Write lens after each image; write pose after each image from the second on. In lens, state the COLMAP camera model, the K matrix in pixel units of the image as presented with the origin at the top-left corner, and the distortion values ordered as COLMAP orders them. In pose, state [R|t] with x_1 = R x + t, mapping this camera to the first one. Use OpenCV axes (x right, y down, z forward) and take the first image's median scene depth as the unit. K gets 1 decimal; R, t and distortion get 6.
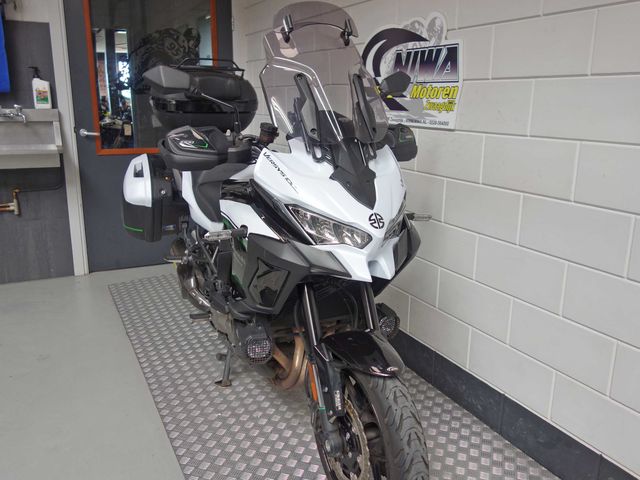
lens RADIAL K [[564.2, 0, 322.1], [0, 564.2, 243.2], [0, 0, 1]] dist [0.012870, -0.012354]
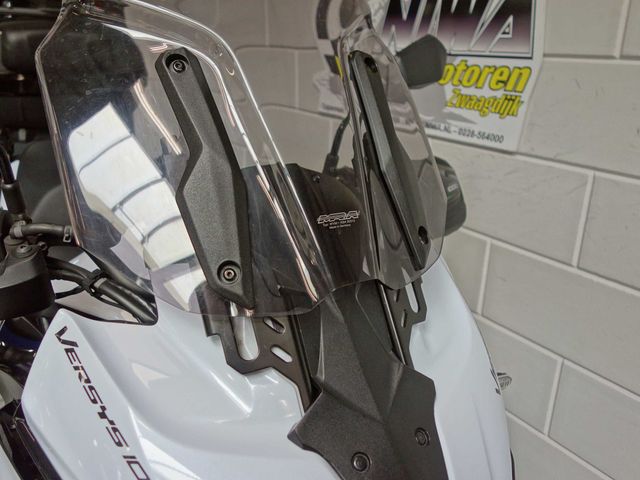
lens RADIAL K [[564.2, 0, 322.1], [0, 564.2, 243.2], [0, 0, 1]] dist [0.012870, -0.012354]
pose [[0.993390, -0.020059, 0.113023, -0.000397], [0.010535, 0.996390, 0.084239, -0.152952], [-0.114305, -0.082492, 0.990015, 0.470844]]
